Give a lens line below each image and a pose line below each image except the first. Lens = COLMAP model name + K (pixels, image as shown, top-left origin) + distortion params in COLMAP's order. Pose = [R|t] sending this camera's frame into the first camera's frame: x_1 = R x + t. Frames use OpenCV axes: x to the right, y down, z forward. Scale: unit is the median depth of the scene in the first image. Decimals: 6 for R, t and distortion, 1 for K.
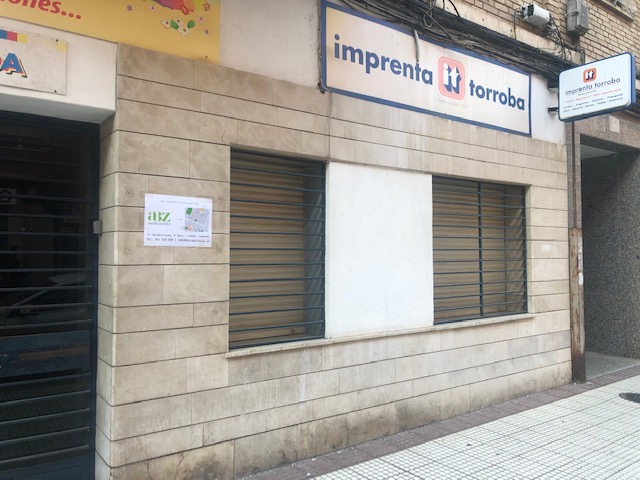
lens RADIAL K [[517.9, 0, 317.8], [0, 517.9, 239.0], [0, 0, 1]] dist [-0.036941, 0.014962]
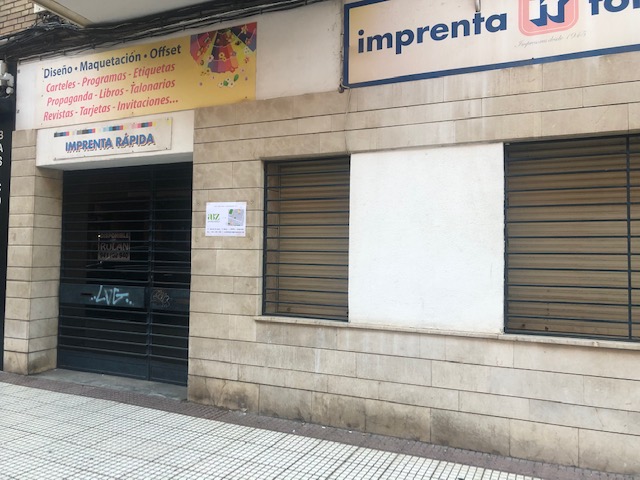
lens RADIAL K [[517.9, 0, 317.0], [0, 517.9, 239.7], [0, 0, 1]] dist [-0.036941, 0.014962]
pose [[0.477839, -0.013715, -0.878340, 0.961467], [0.012161, 0.999886, -0.008996, 0.033867], [0.878363, -0.006383, 0.477951, 0.457666]]
